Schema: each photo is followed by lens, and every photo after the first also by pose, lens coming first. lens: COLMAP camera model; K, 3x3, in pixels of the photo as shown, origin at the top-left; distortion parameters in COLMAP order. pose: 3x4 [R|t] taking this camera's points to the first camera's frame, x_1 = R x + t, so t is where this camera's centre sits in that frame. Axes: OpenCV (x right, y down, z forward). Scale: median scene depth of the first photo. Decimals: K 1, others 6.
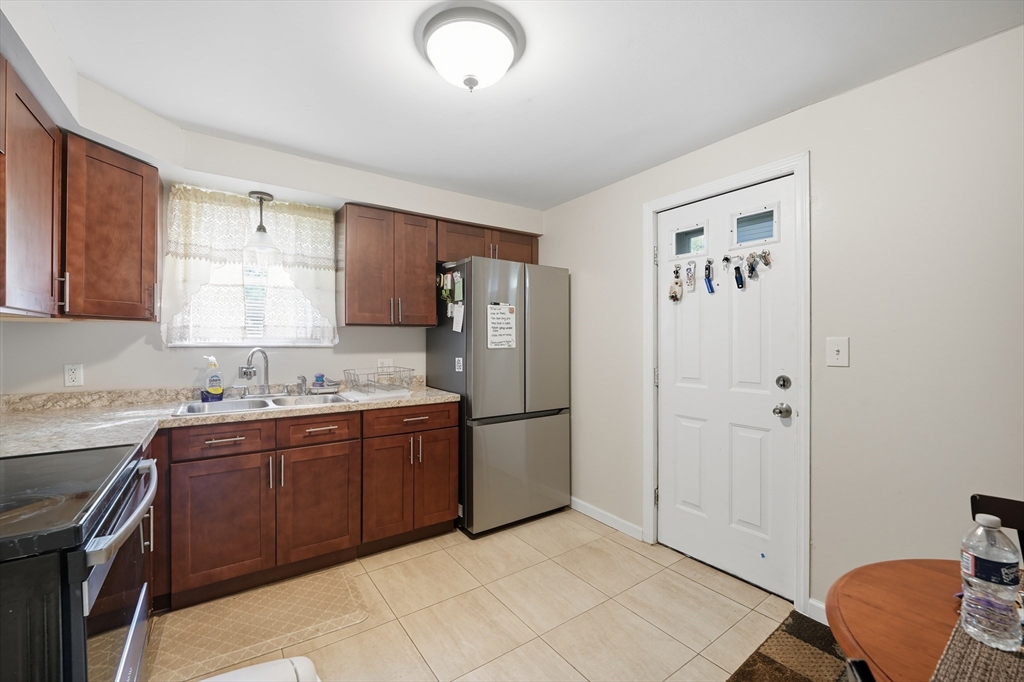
lens RADIAL K [[420.6, 0, 514.6], [0, 420.6, 337.9], [0, 0, 1]] dist [-0.001571, -0.004279]
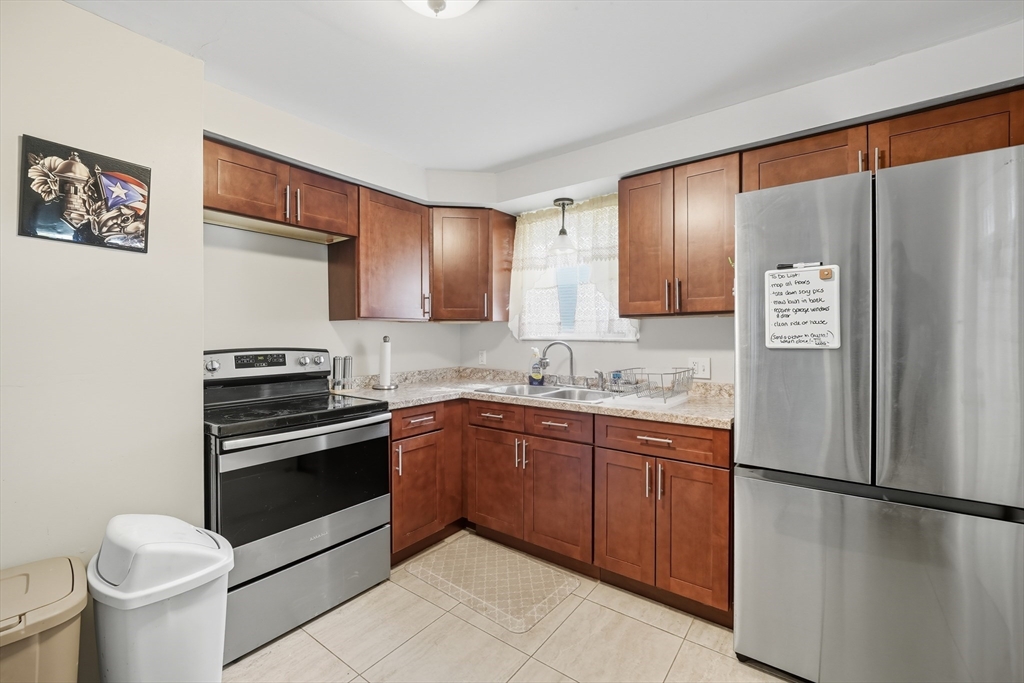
lens RADIAL K [[428.8, 0, 513.3], [0, 428.8, 336.2], [0, 0, 1]] dist [-0.000823, -0.000186]
pose [[0.303513, 0.000321, -0.952827, 0.424359], [0.006324, 0.999977, 0.002351, 0.006822], [0.952806, -0.006739, 0.303504, 0.547530]]
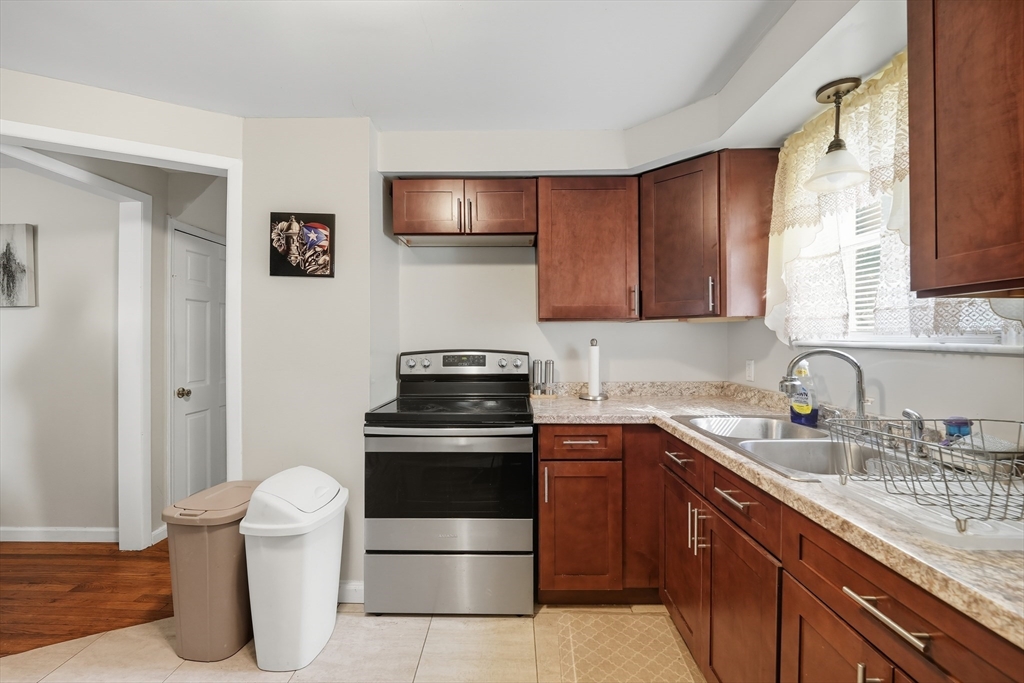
lens RADIAL K [[420.6, 0, 514.6], [0, 420.6, 338.4], [0, 0, 1]] dist [-0.001571, -0.004279]
pose [[-0.586076, -0.001867, -0.810254, 0.135872], [0.003579, 0.999982, -0.004893, 0.009611], [0.810248, -0.005768, -0.586058, 0.993575]]
